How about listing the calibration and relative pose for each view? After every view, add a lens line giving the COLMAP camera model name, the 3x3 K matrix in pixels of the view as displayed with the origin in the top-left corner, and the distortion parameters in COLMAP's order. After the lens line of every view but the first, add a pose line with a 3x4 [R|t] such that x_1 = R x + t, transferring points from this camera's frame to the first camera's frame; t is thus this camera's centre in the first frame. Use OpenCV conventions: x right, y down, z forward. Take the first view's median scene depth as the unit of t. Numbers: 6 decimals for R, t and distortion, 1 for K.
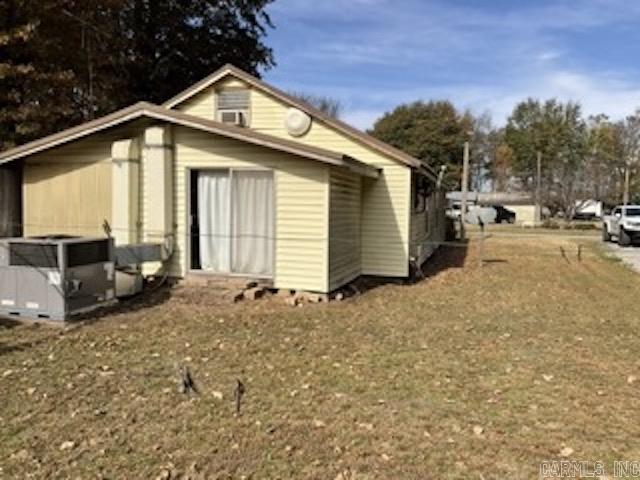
lens RADIAL K [[534.5, 0, 320.6], [0, 534.5, 239.9], [0, 0, 1]] dist [0.045923, -0.083907]
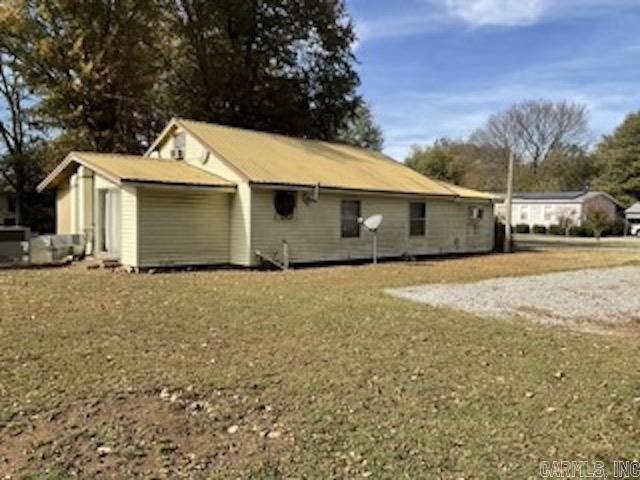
lens RADIAL K [[534.5, 0, 321.2], [0, 534.5, 236.4], [0, 0, 1]] dist [0.045923, -0.083907]
pose [[0.853362, 0.018608, -0.520986, 1.204145], [-0.036113, 0.999072, -0.023469, 0.024818], [0.520066, 0.038842, 0.853242, -0.052542]]
